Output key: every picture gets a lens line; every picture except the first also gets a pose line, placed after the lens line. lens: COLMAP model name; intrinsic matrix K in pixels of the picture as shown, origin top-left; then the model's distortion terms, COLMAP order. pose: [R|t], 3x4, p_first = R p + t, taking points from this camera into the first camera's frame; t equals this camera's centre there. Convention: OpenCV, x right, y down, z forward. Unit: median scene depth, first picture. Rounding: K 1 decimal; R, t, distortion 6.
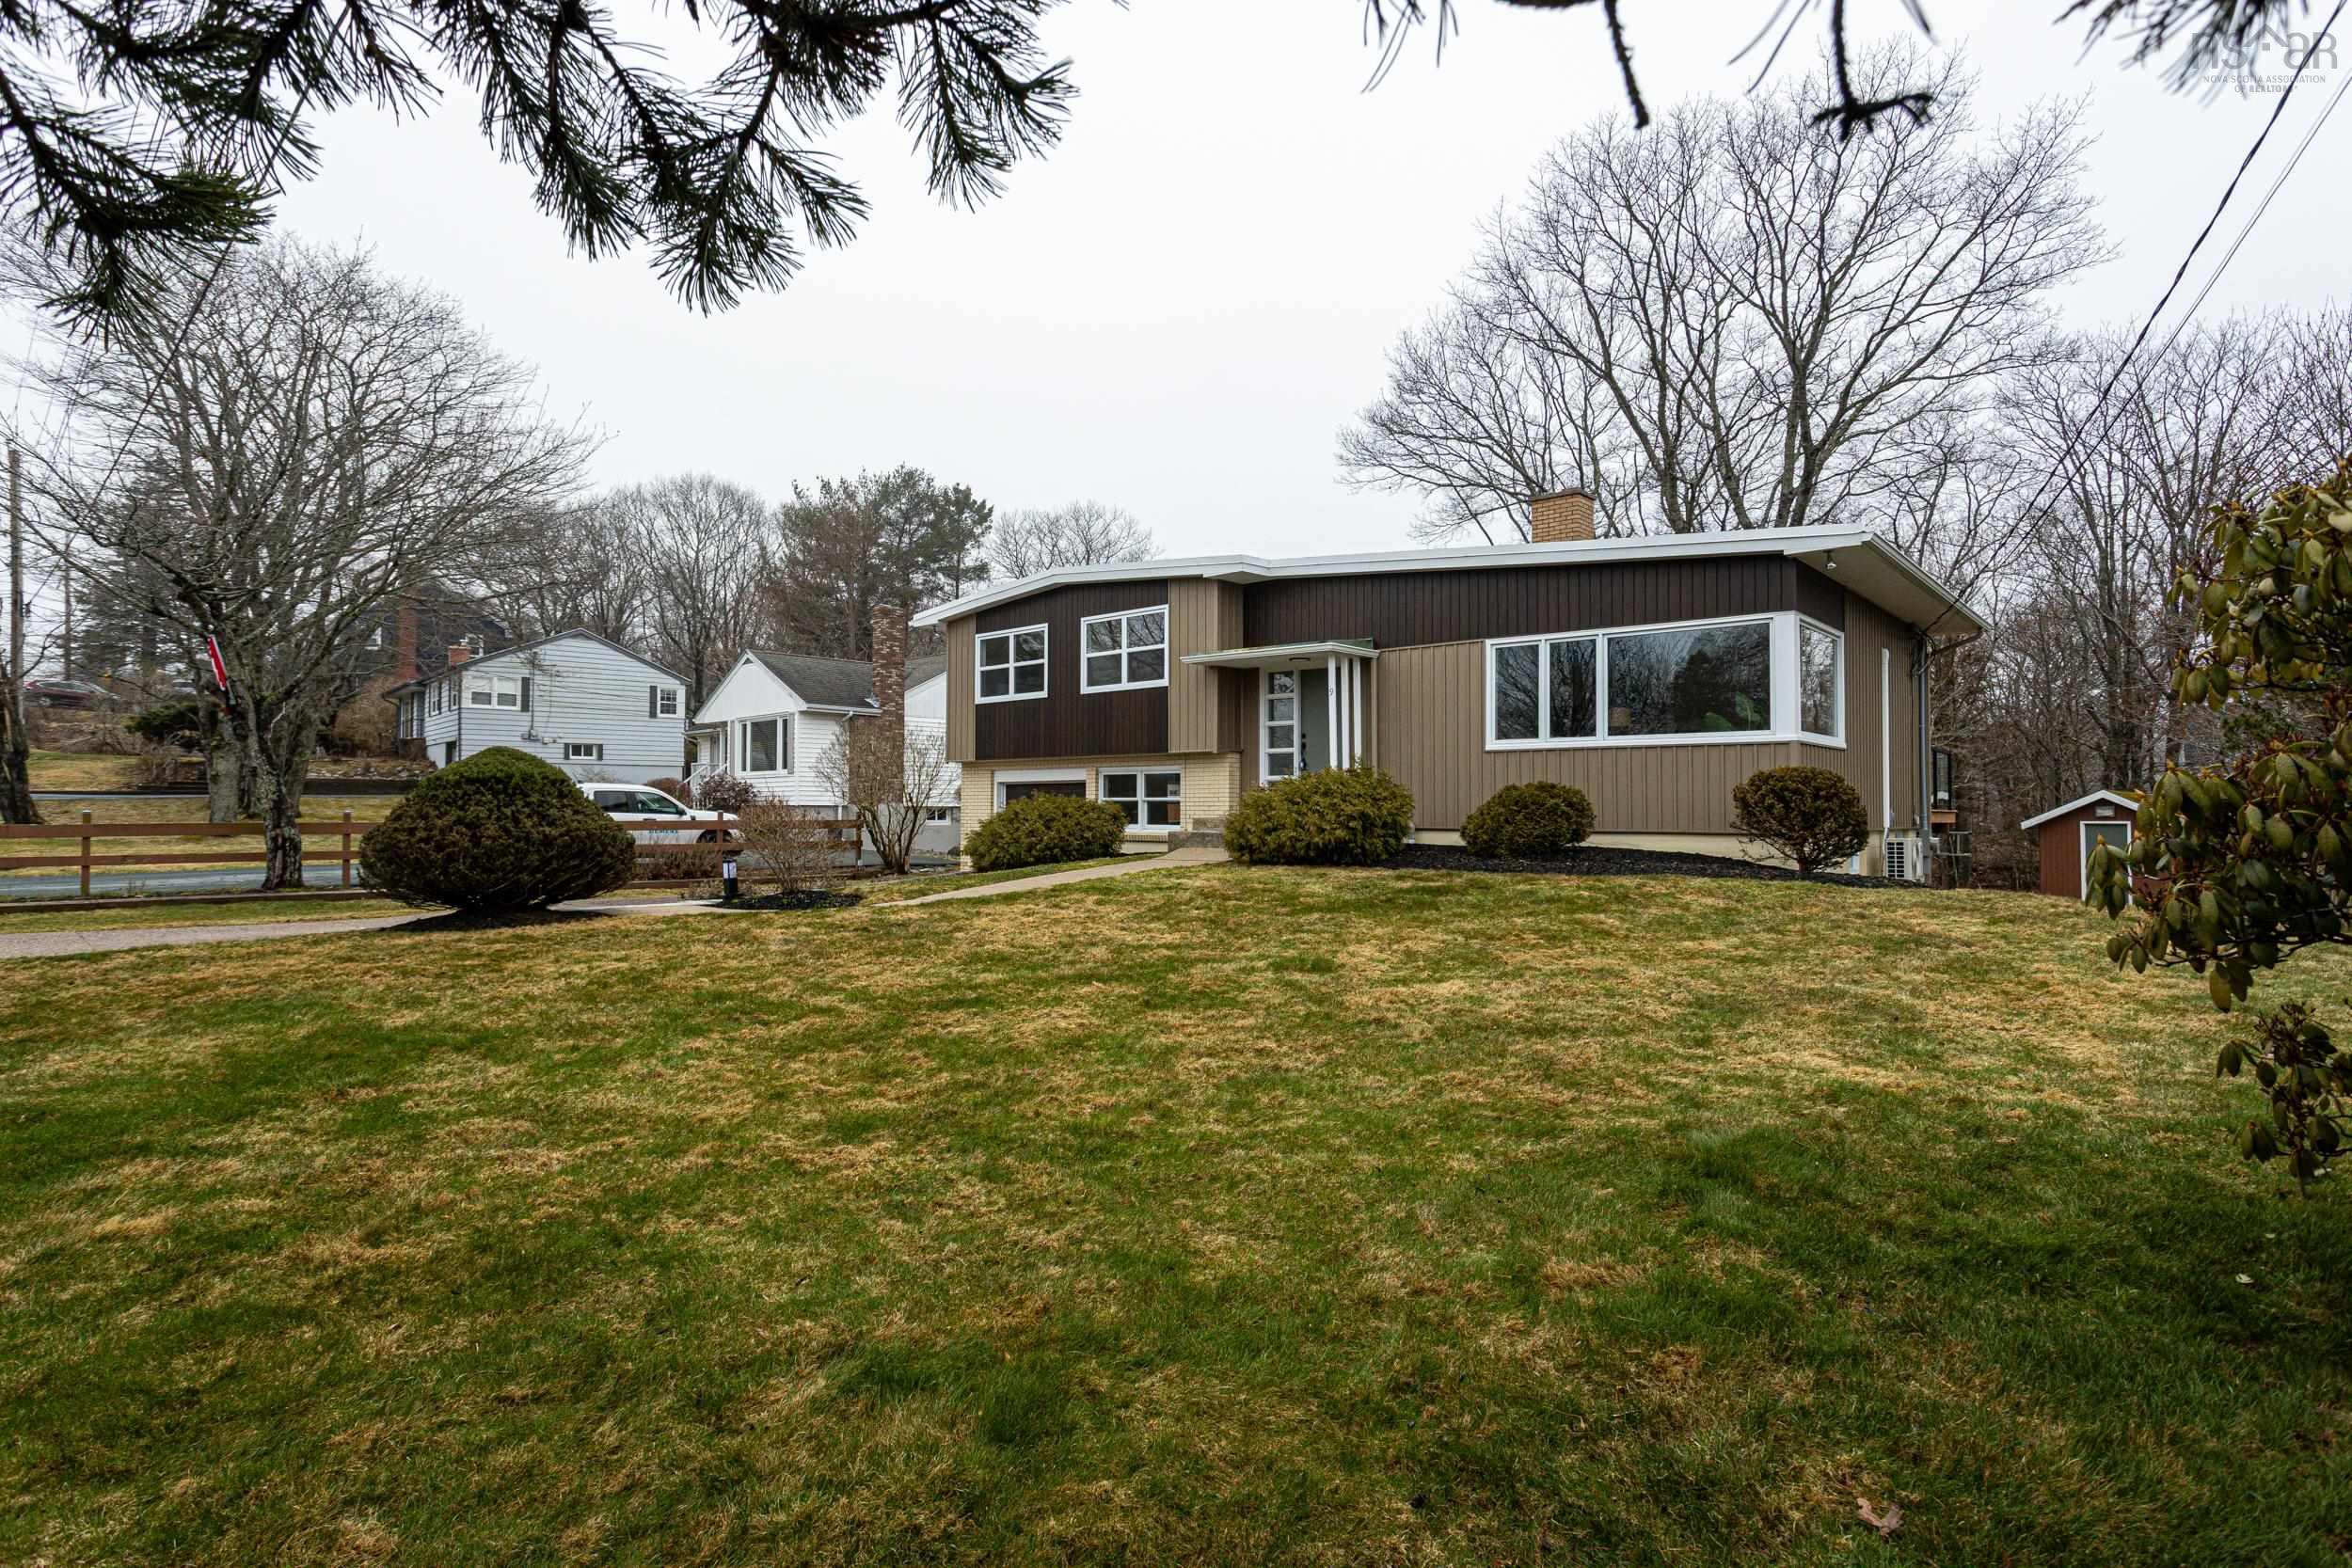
lens RADIAL K [[1220.9, 0, 1174.8], [0, 1220.9, 788.2], [0, 0, 1]] dist [-0.005308, 0.000470]
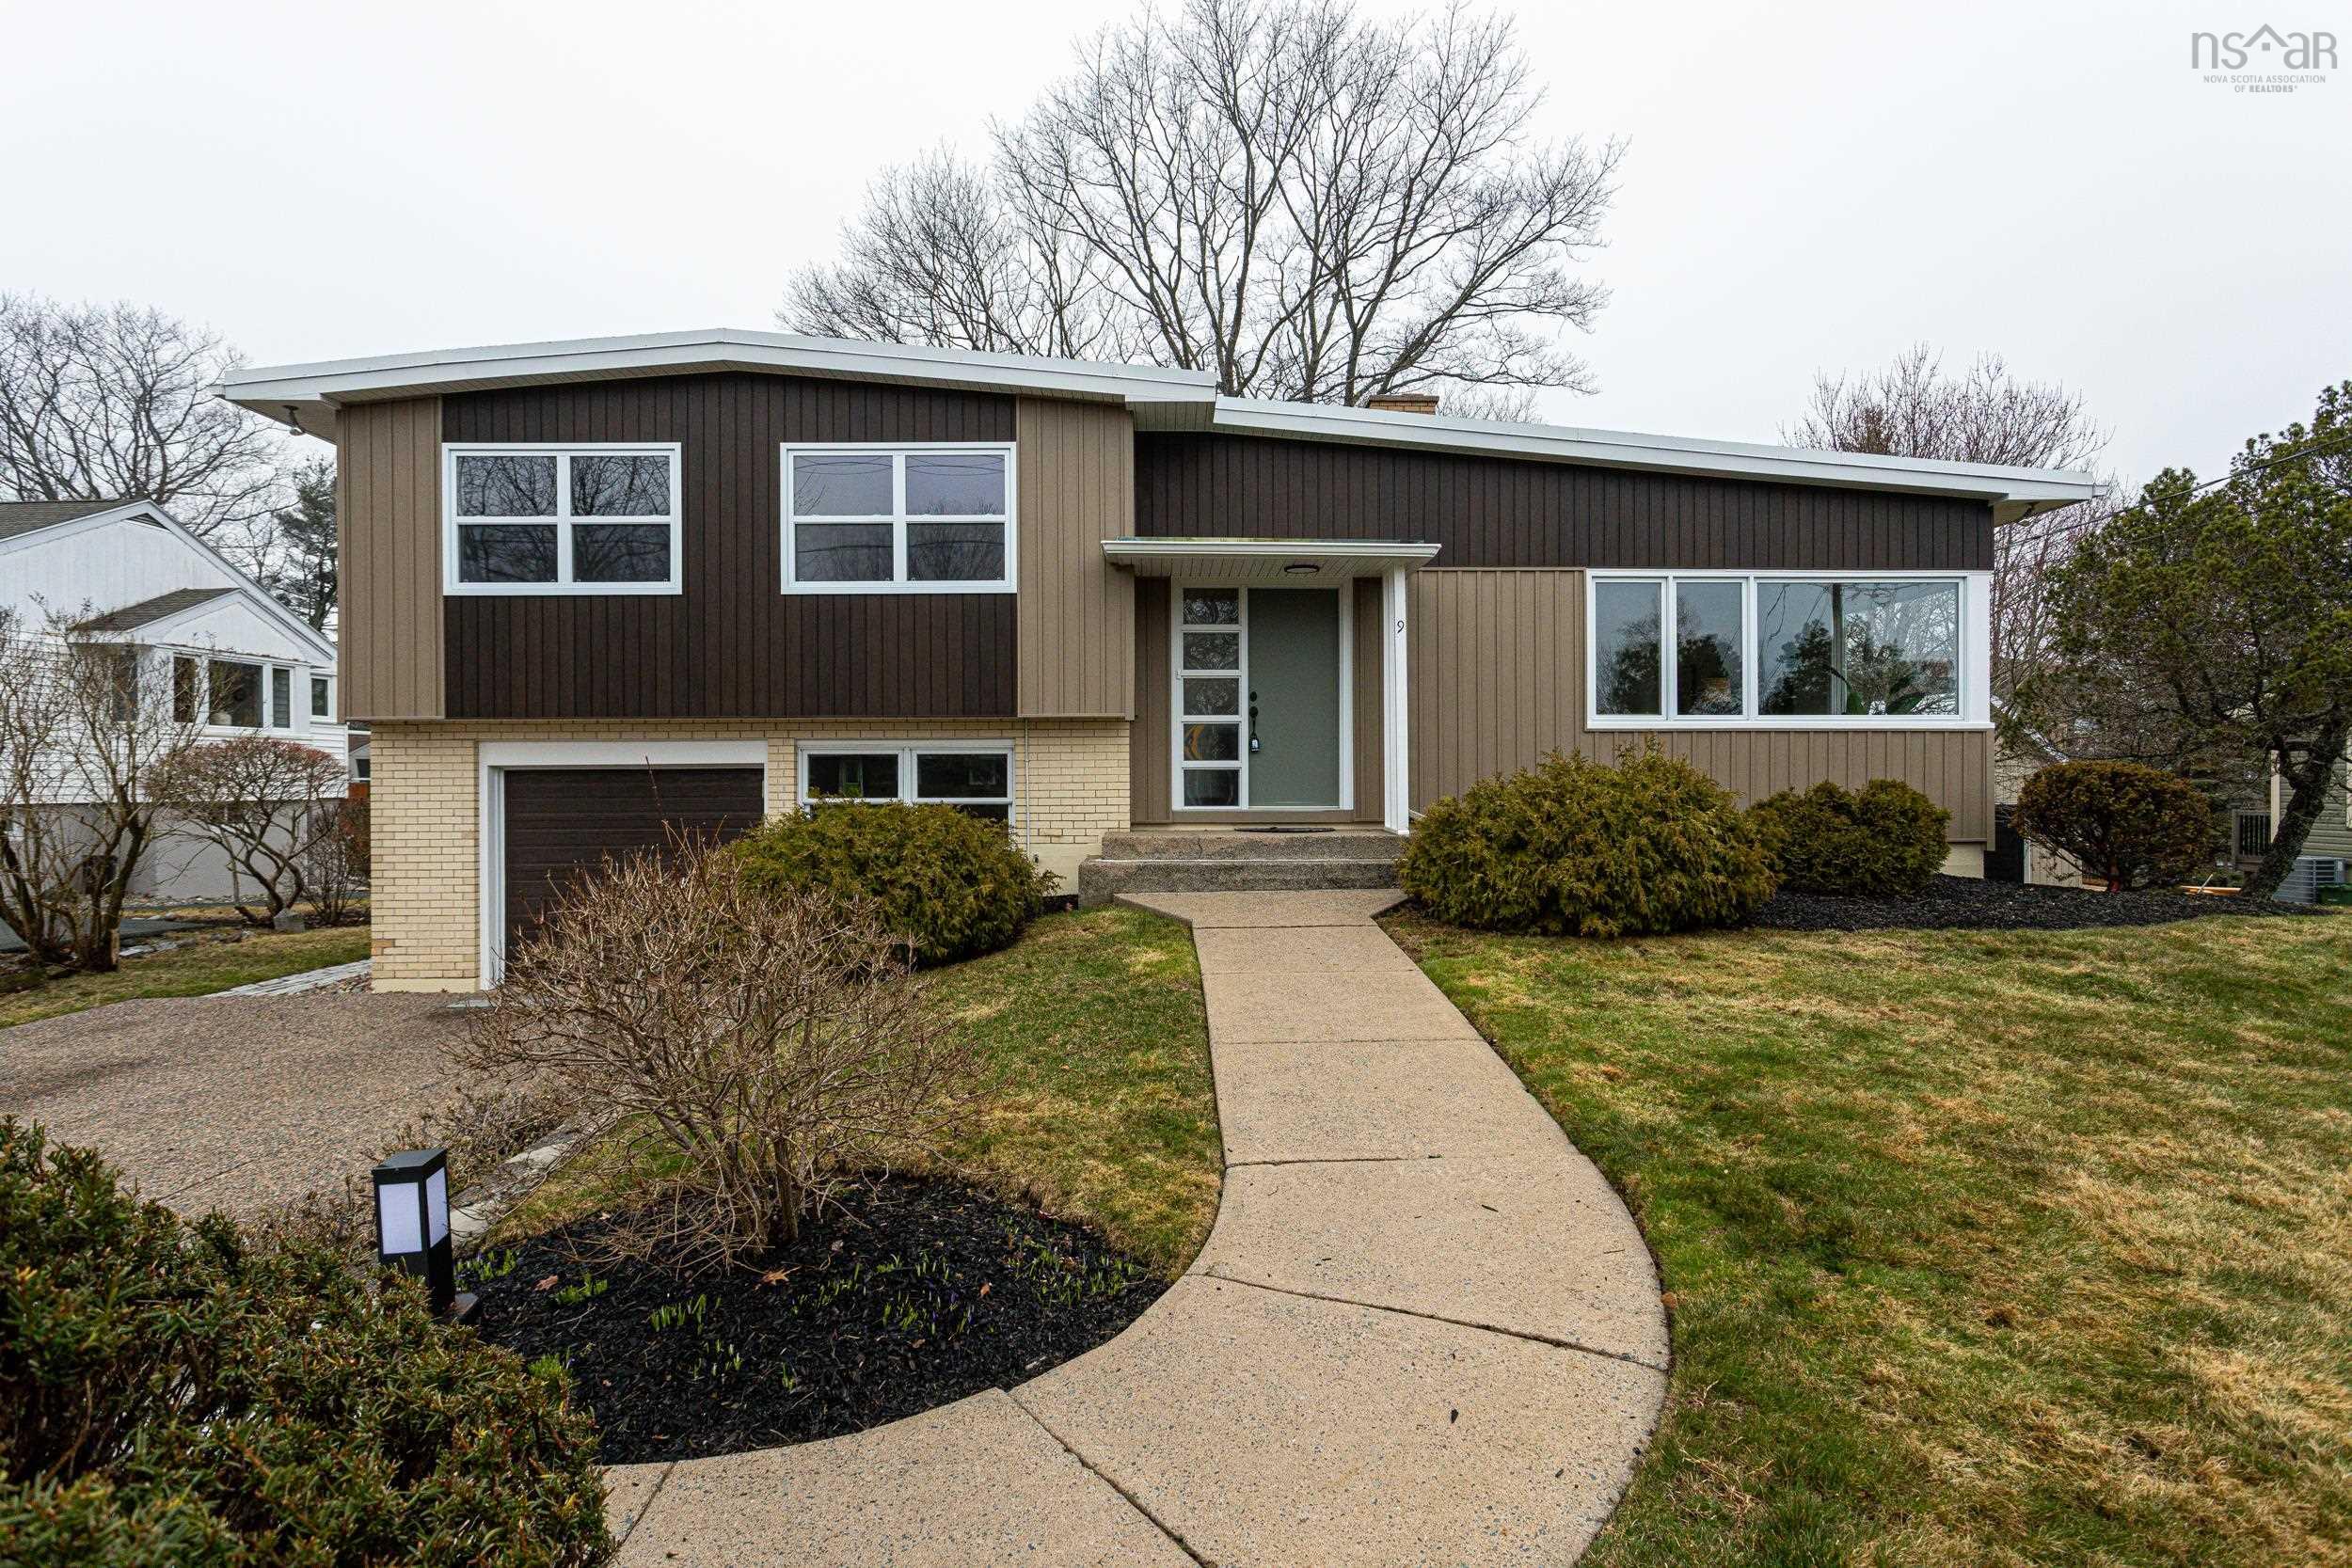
lens RADIAL K [[1371.2, 0, 1175.8], [0, 1371.2, 791.4], [0, 0, 1]] dist [-0.008573, 0.000116]
pose [[0.713858, -0.003774, 0.700281, -0.368615], [-0.005231, 0.999929, 0.010722, -0.002501], [-0.700271, -0.011317, 0.713787, 0.494790]]
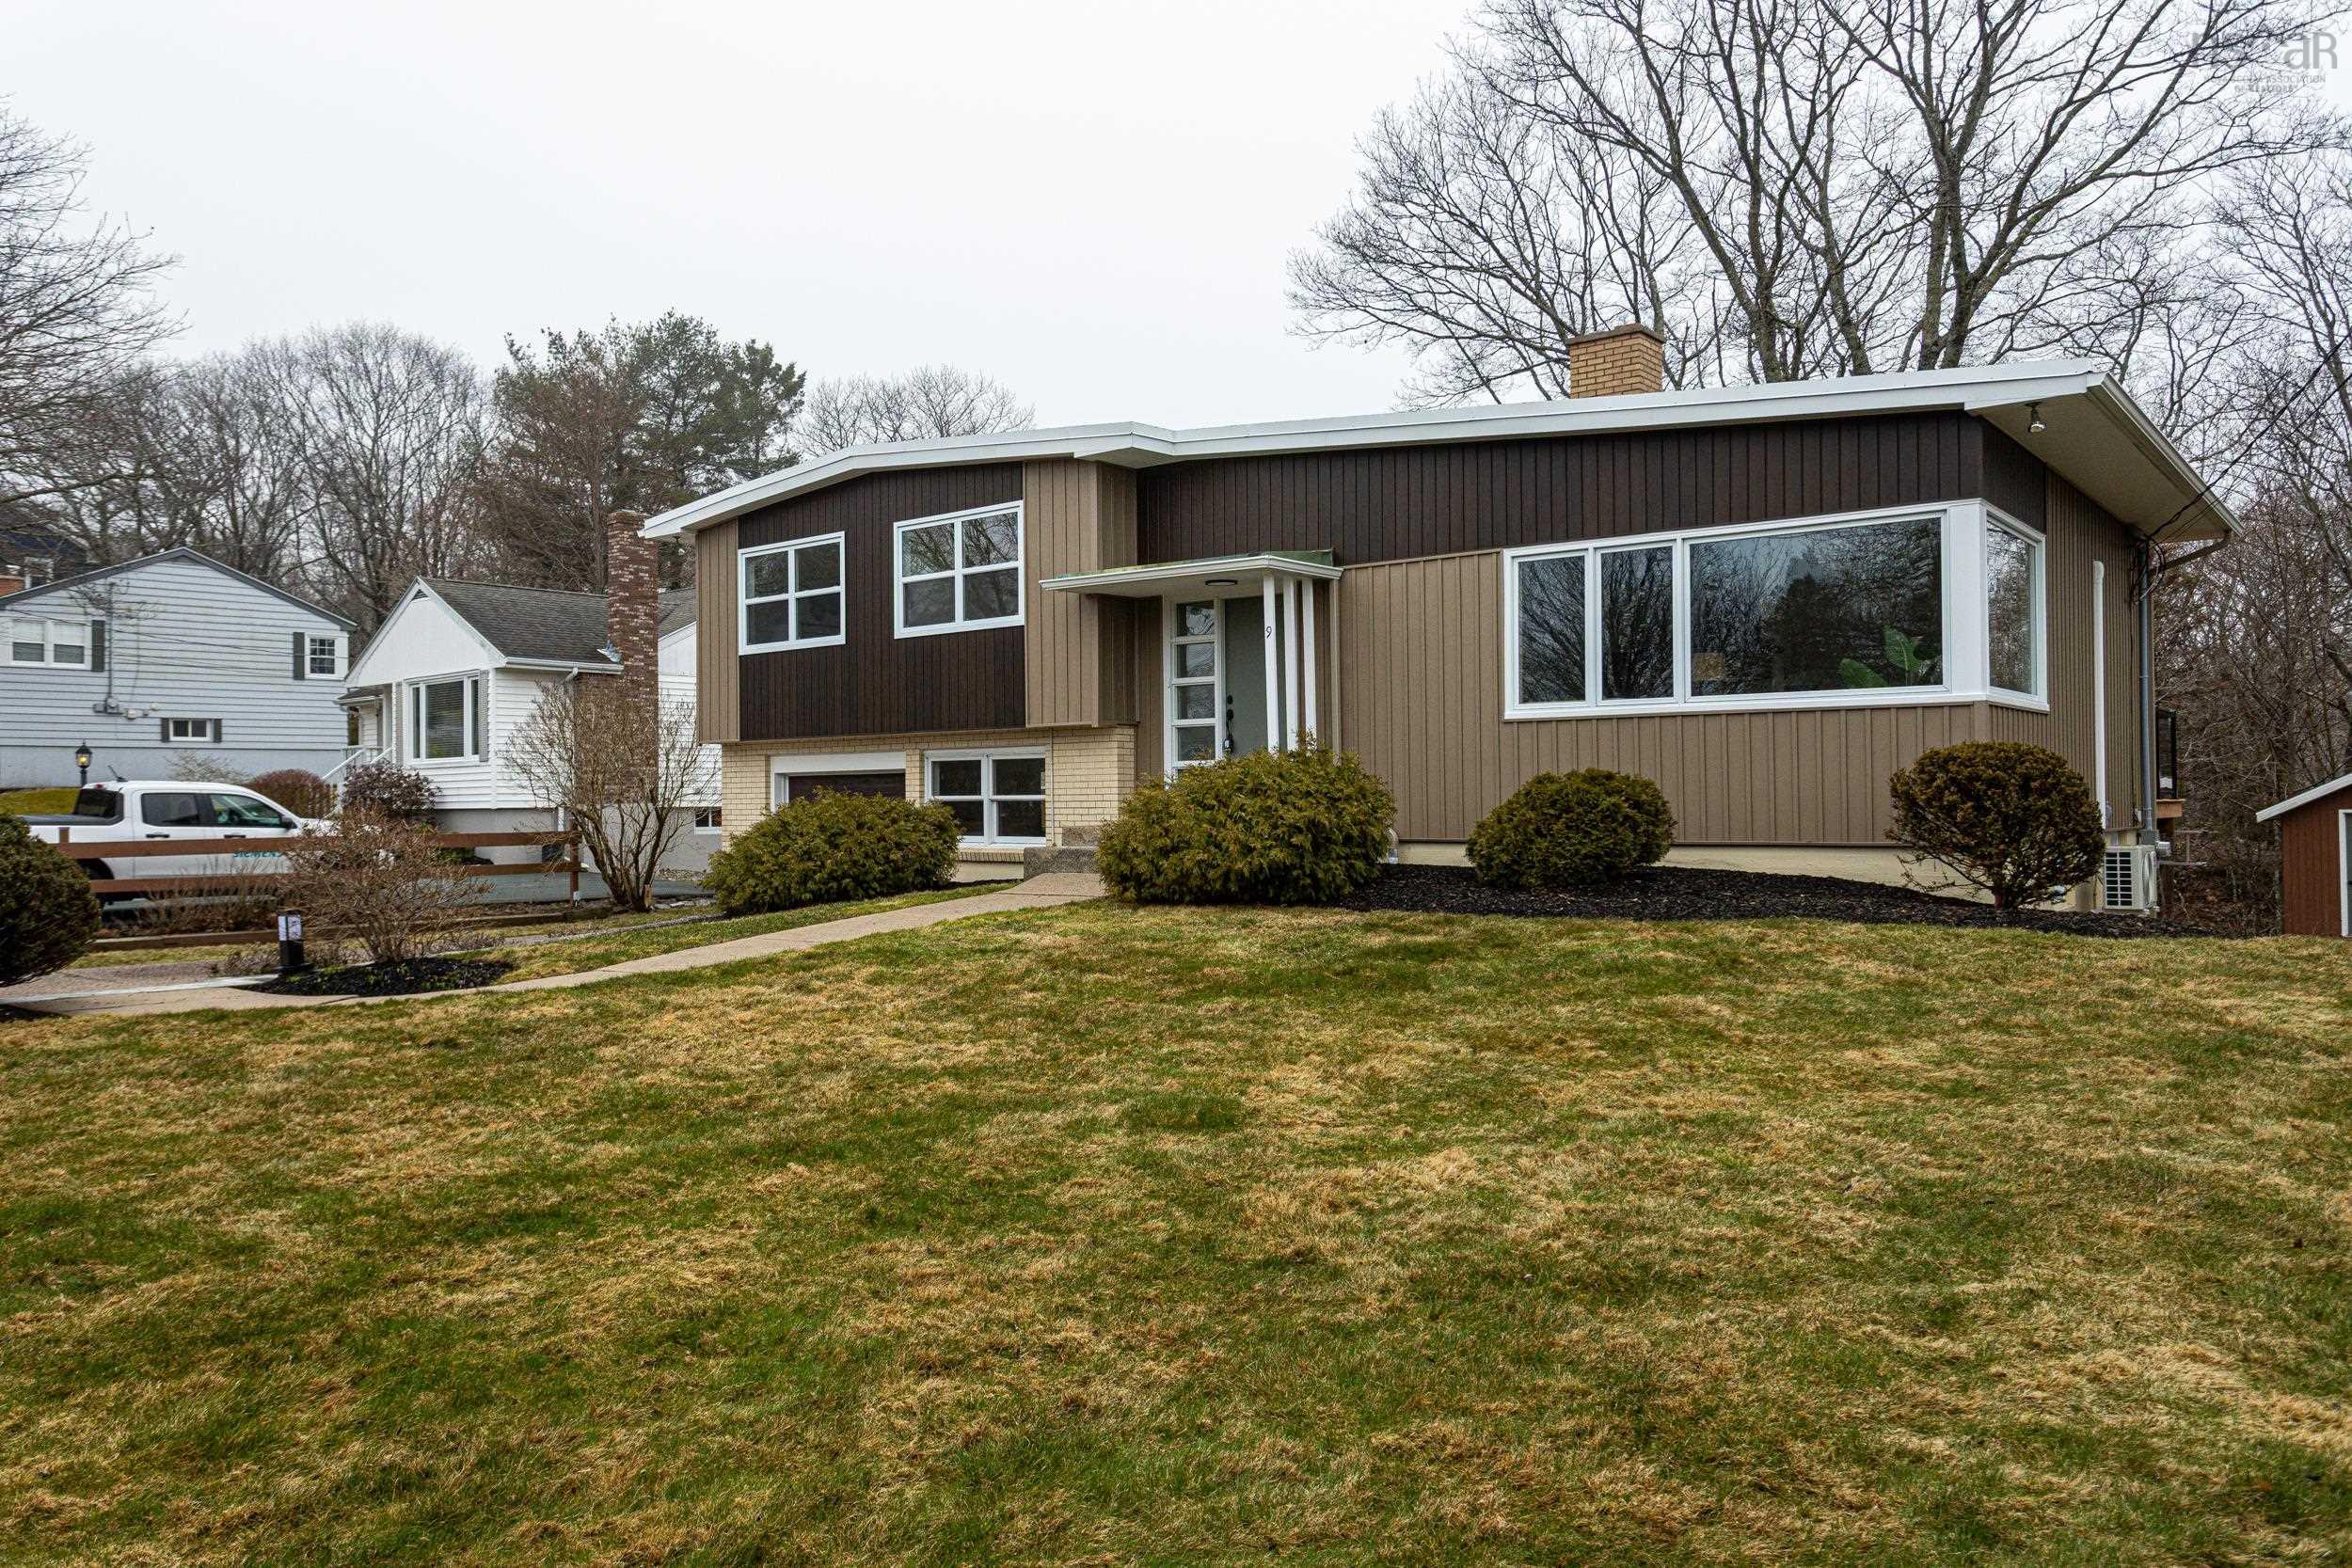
lens RADIAL K [[1663.9, 0, 1178.1], [0, 1663.9, 783.9], [0, 0, 1]] dist [0.018154, 0.000969]
pose [[0.998407, -0.011409, 0.055252, 0.025569], [0.010957, 0.999904, 0.008471, -0.005180], [-0.055343, -0.007852, 0.998437, 0.099753]]
